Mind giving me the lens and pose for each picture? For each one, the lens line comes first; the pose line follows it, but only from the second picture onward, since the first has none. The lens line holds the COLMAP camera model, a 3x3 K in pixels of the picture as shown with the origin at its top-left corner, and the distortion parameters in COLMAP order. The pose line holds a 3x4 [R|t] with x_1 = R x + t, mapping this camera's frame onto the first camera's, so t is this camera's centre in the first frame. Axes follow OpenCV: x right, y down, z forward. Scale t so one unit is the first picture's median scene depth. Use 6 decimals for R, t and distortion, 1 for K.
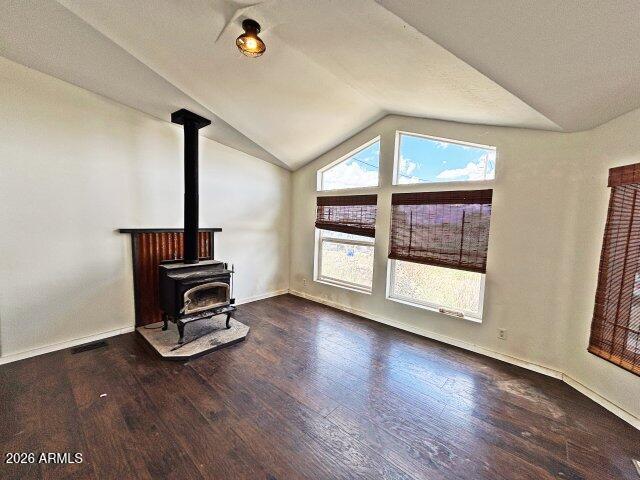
lens RADIAL K [[258.0, 0, 320.0], [0, 258.0, 240.0], [0, 0, 1]] dist [-0.000128, -0.000251]
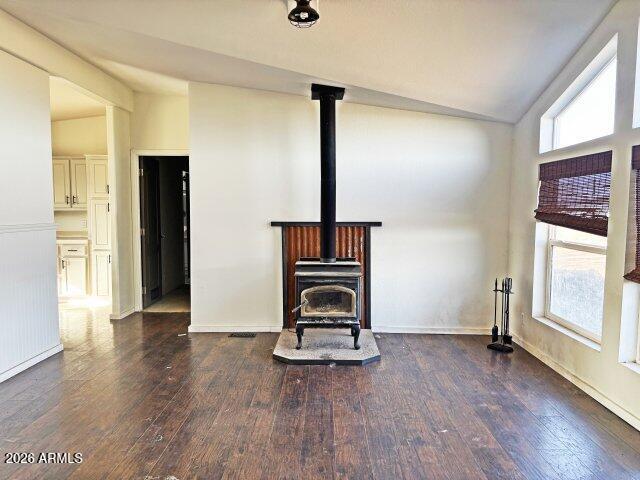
lens RADIAL K [[493.4, 0, 320.0], [0, 493.4, 240.0], [0, 0, 1]] dist [0.048611, -0.004432]
pose [[0.653524, 0.018836, -0.756671, 0.681241], [-0.044102, 0.998940, -0.013223, 0.039412], [0.755620, 0.042012, 0.653662, -0.064218]]
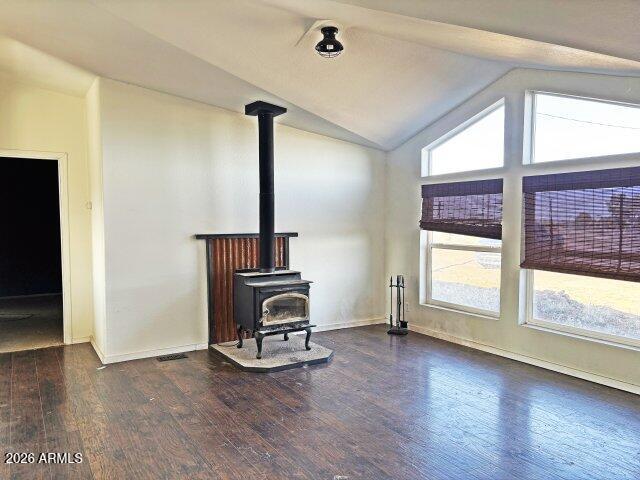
lens RADIAL K [[493.4, 0, 320.0], [0, 493.4, 240.0], [0, 0, 1]] dist [0.048611, -0.004432]
pose [[0.957504, -0.024650, -0.287364, 0.150281], [0.012121, 0.998900, -0.045300, 0.057862], [0.288164, 0.039891, 0.956750, -0.531618]]
